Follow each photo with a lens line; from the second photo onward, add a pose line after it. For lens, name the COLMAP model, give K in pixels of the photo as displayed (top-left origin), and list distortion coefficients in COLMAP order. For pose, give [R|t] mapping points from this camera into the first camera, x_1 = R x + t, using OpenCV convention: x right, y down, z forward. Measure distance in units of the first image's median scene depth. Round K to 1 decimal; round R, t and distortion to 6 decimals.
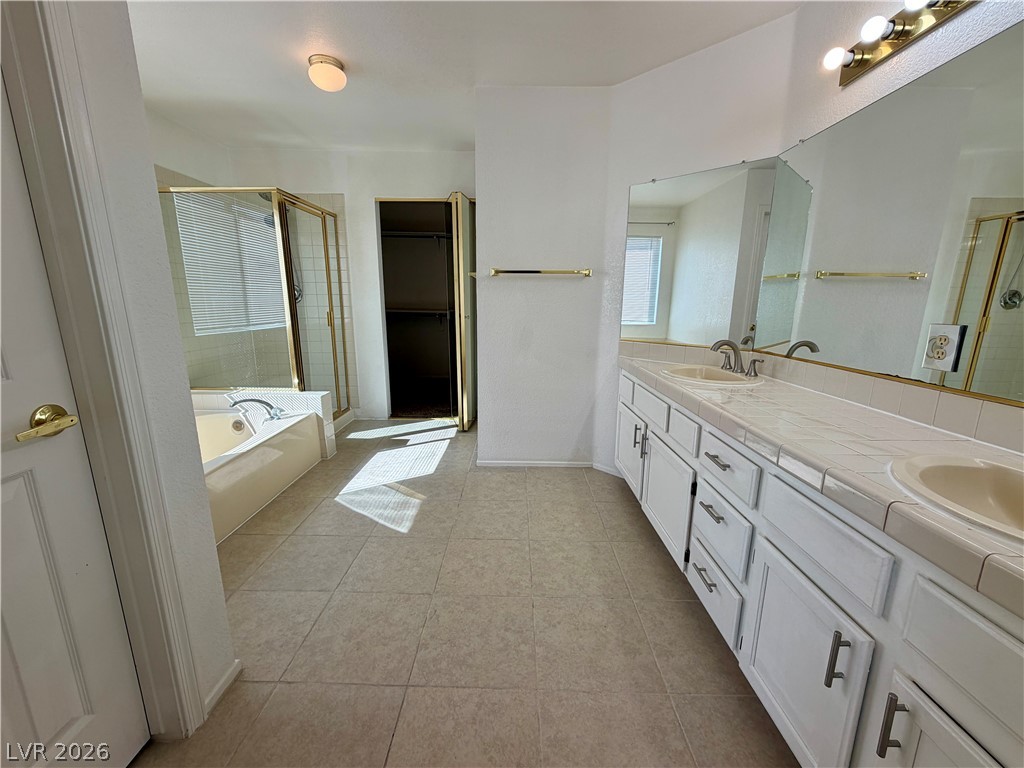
lens RADIAL K [[411.4, 0, 509.2], [0, 411.4, 388.6], [0, 0, 1]] dist [-0.000423, -0.000495]
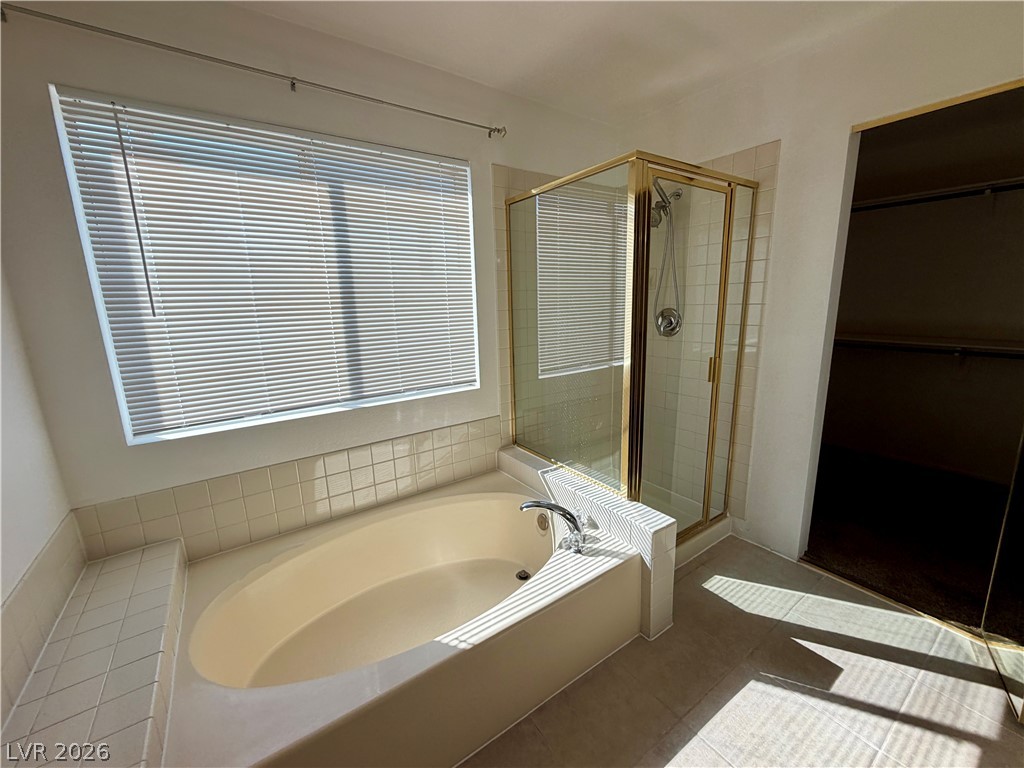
lens RADIAL K [[411.4, 0, 512.3], [0, 411.4, 380.2], [0, 0, 1]] dist [-0.000423, -0.000495]
pose [[0.587481, 0.140423, -0.796961, -0.141113], [-0.143557, 0.987294, 0.068136, -0.155557], [0.796403, 0.074381, 0.600175, 0.435449]]
